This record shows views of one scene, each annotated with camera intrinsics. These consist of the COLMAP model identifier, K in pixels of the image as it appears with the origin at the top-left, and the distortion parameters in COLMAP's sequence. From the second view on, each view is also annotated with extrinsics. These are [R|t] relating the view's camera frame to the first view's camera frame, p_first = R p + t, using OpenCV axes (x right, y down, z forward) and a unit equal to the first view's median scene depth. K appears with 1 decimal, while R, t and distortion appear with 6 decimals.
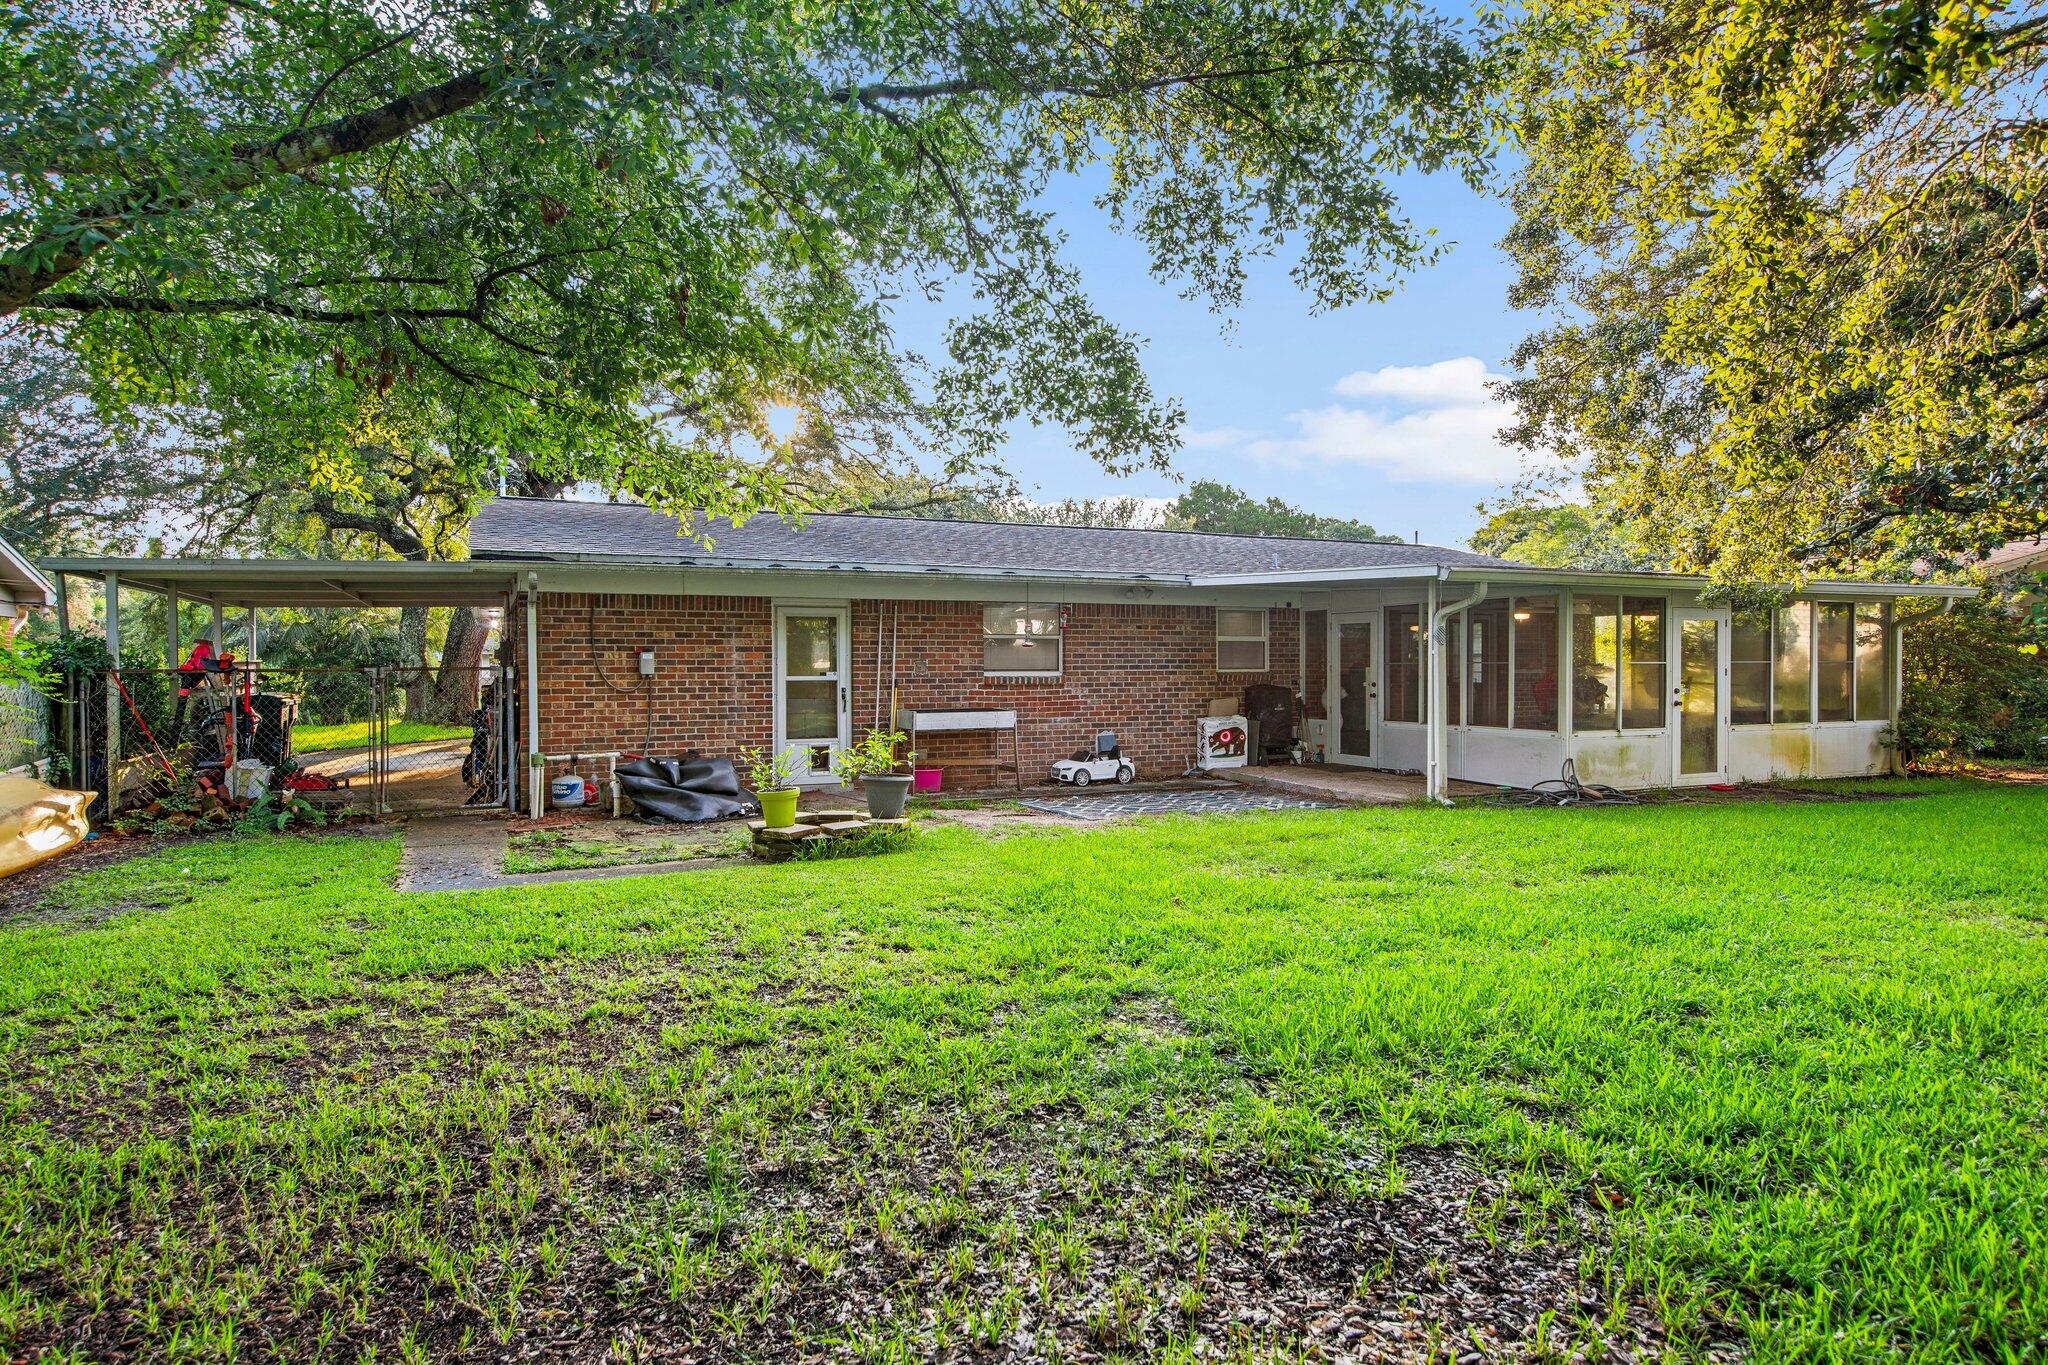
lens RADIAL K [[1166.9, 0, 1024.0], [0, 1166.9, 682.5], [0, 0, 1]] dist [0.005689, 0.000012]
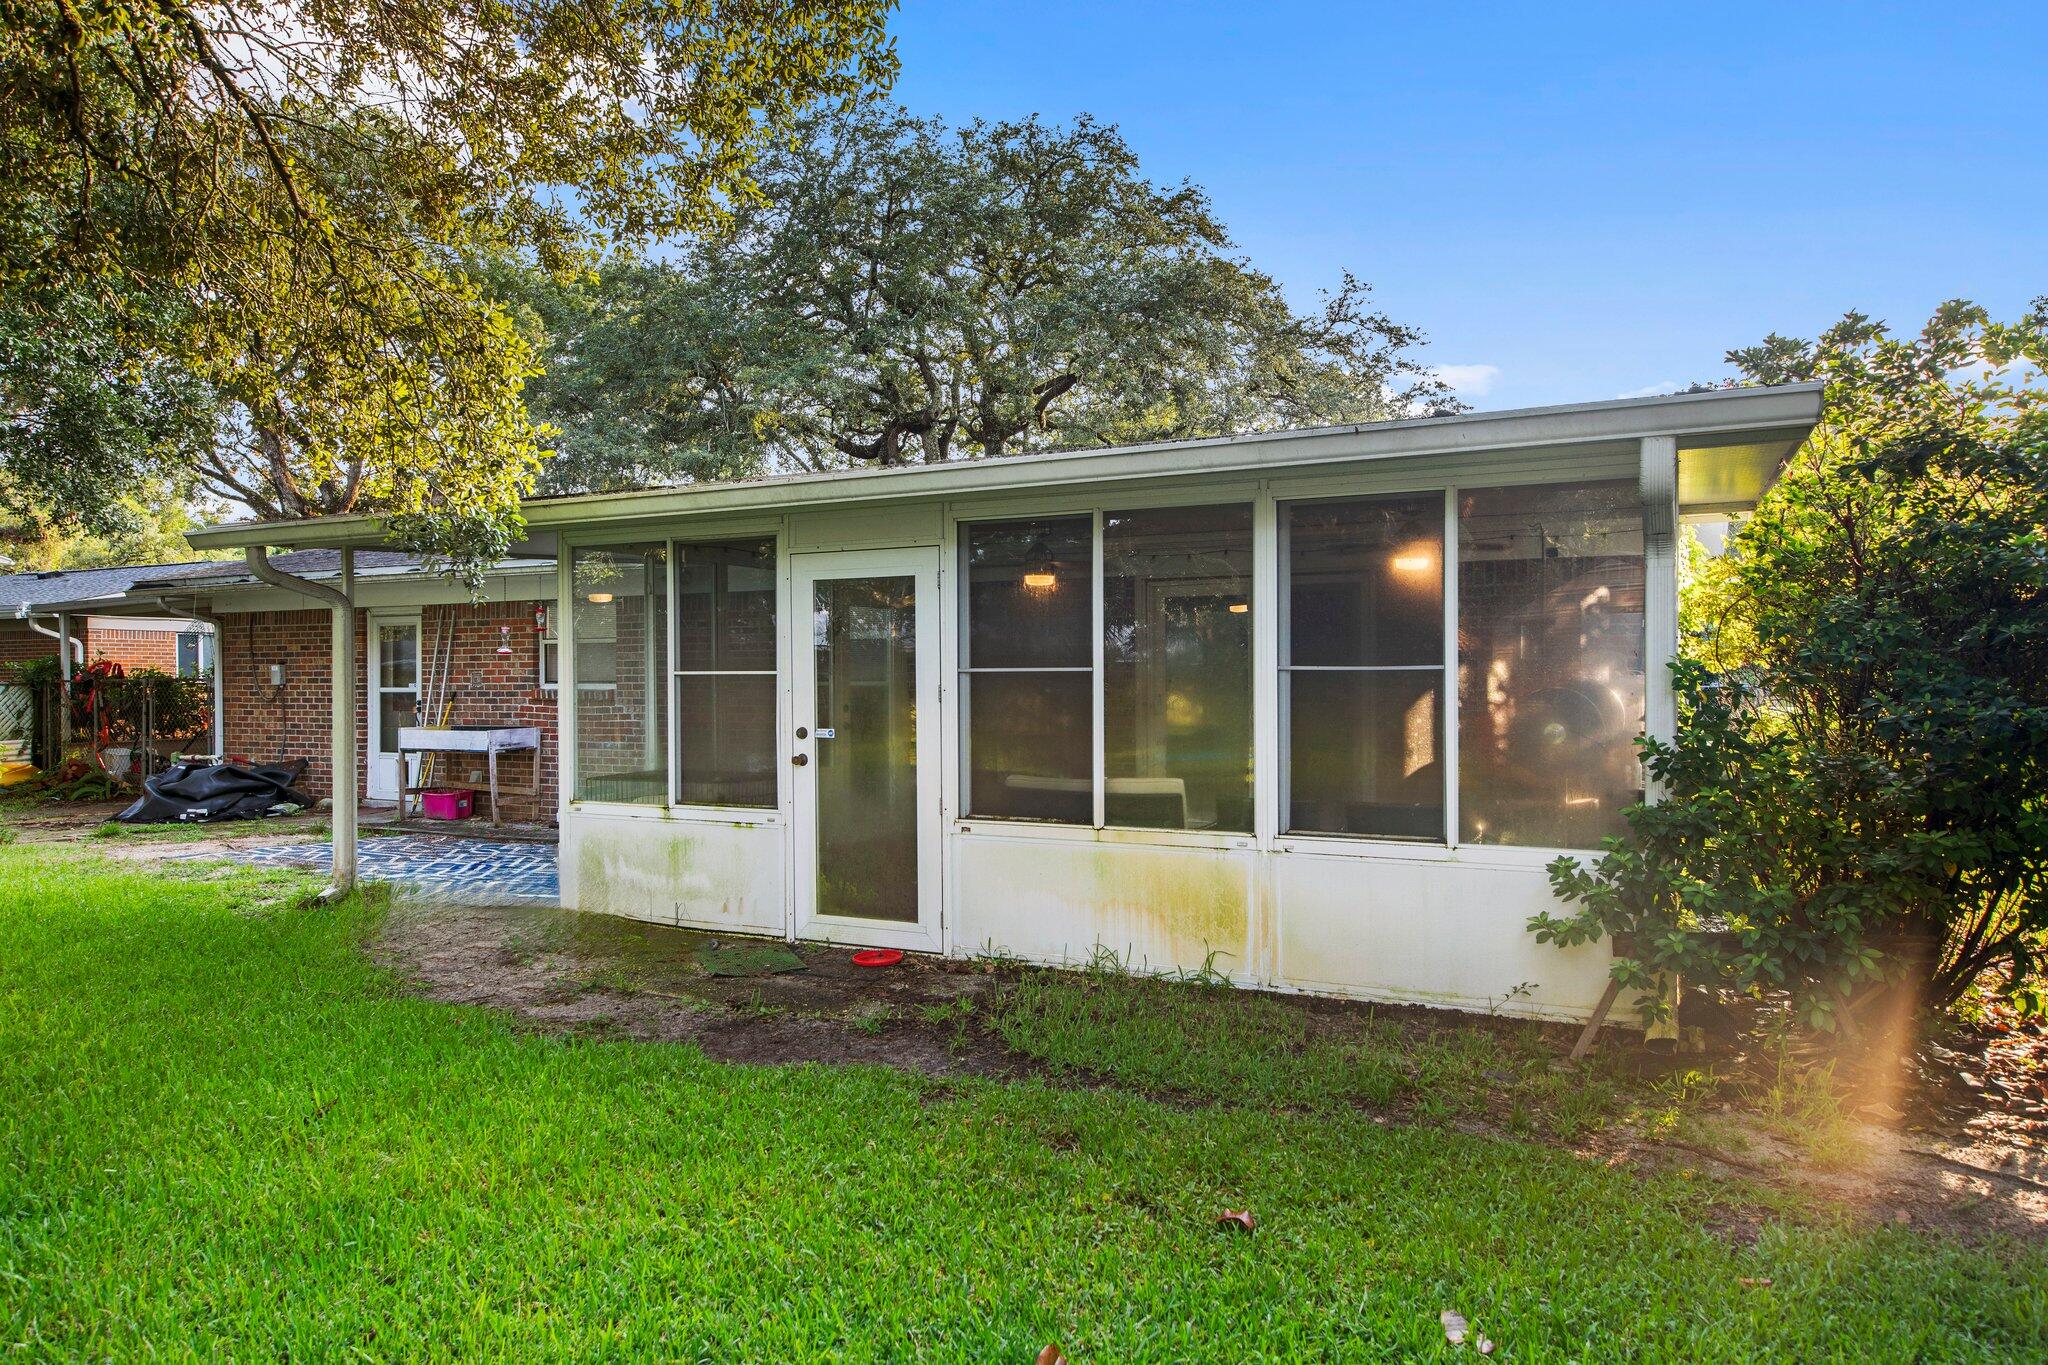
lens RADIAL K [[1285.5, 0, 1024.0], [0, 1285.5, 682.5], [0, 0, 1]] dist [0.001626, 0.000560]
pose [[0.648816, 0.003761, -0.760936, 0.911474], [-0.010191, 0.999941, -0.003748, -0.010561], [0.760877, 0.010186, 0.648816, 0.669932]]
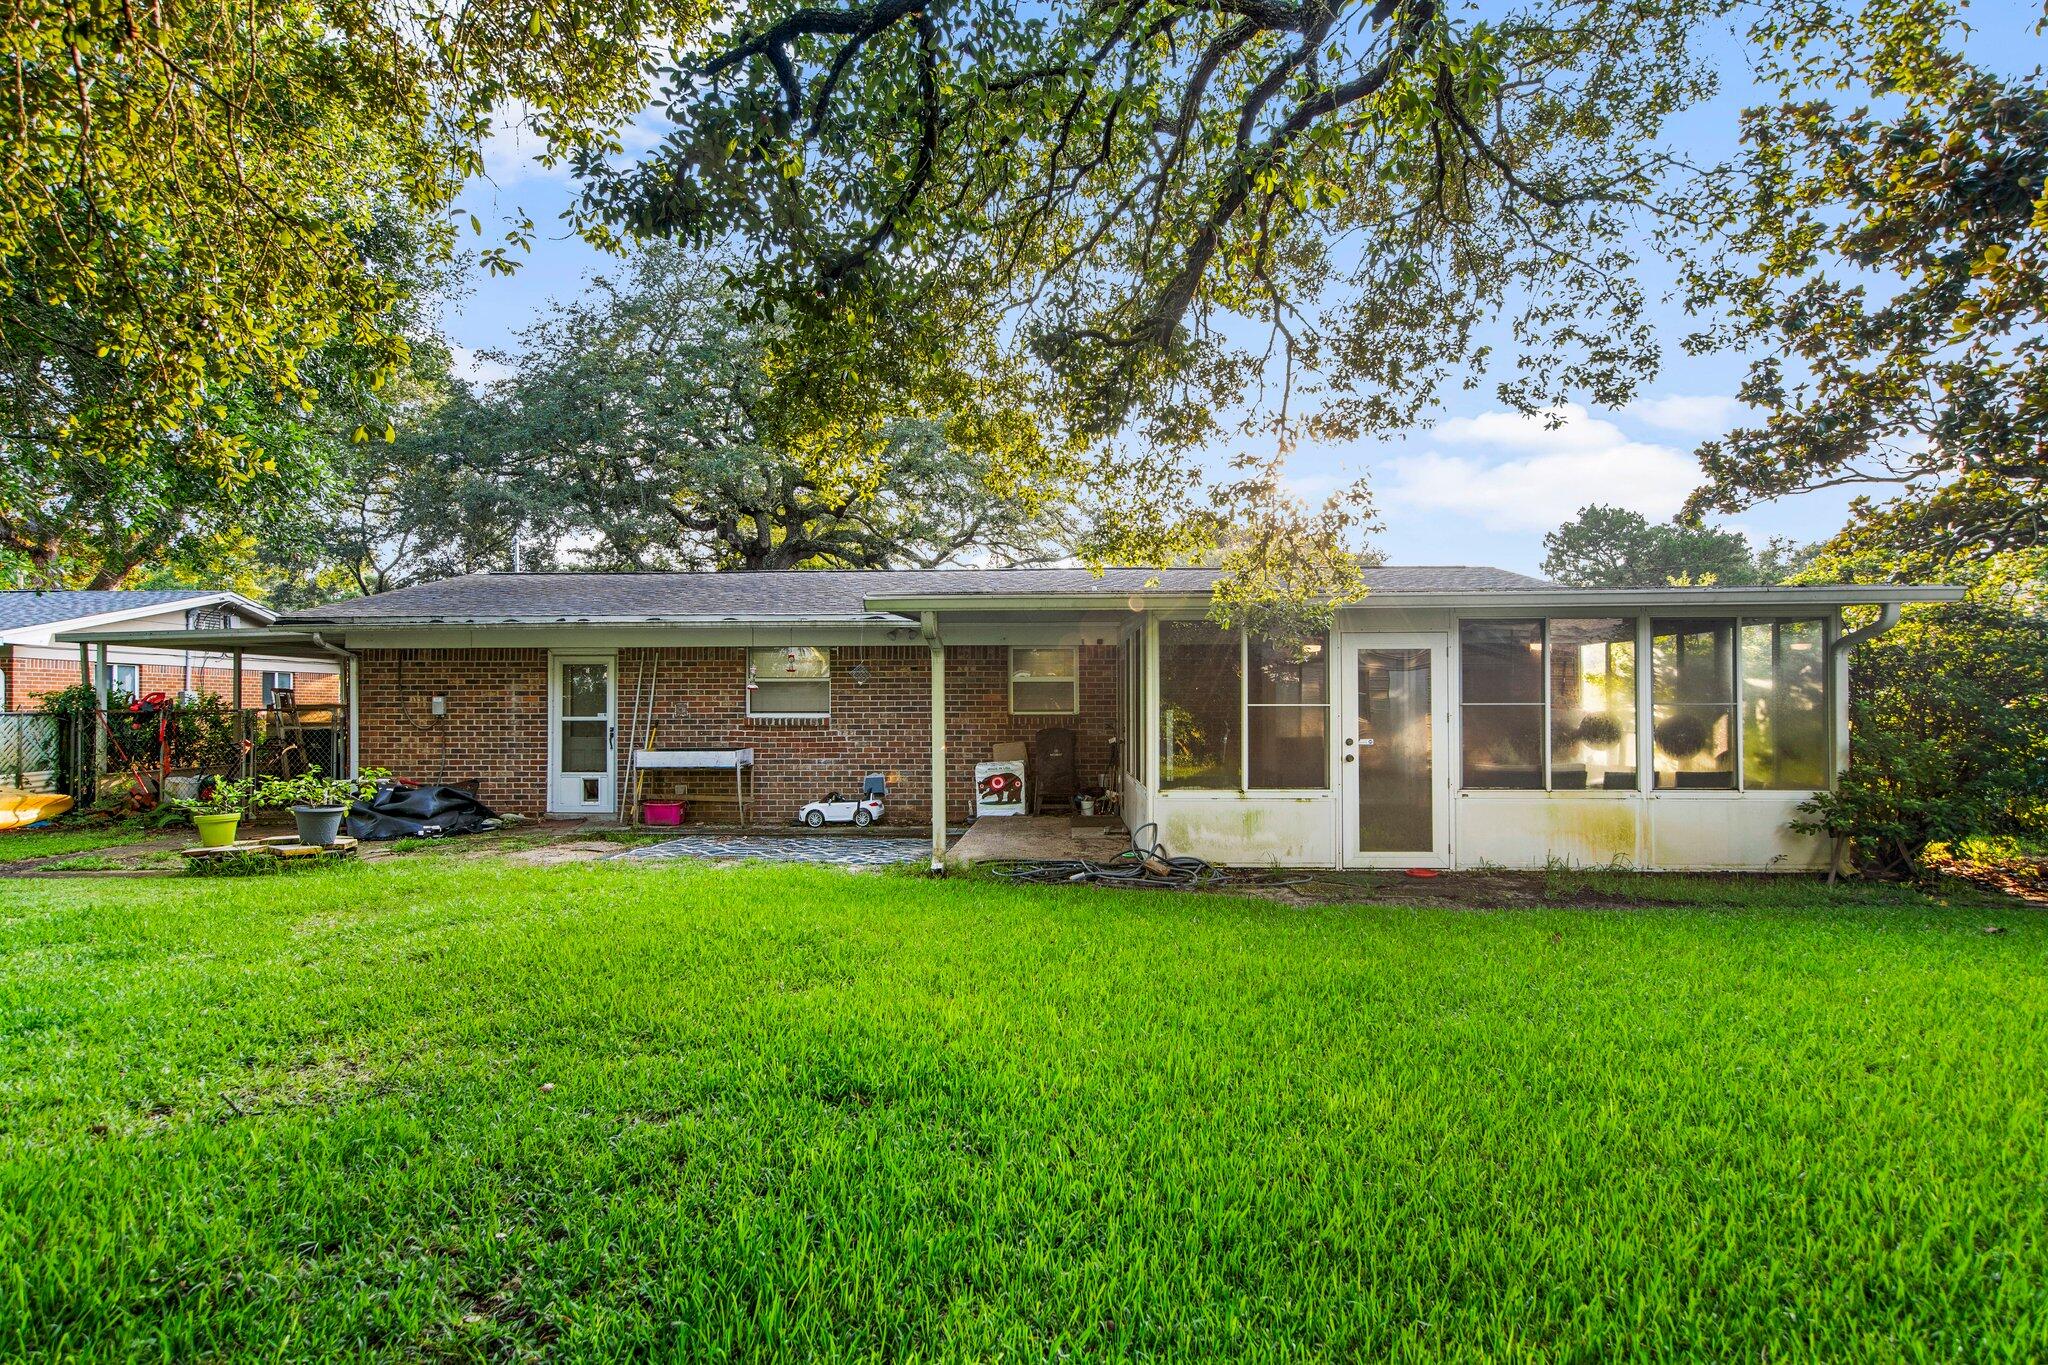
lens RADIAL K [[1041.0, 0, 995.8], [0, 1041.0, 675.4], [0, 0, 1]] dist [0.003863, 0.000739]
pose [[0.894419, -0.012876, -0.447044, 0.597021], [-0.007092, 0.999051, -0.042965, -0.004693], [0.447173, 0.041599, 0.893480, 0.262002]]
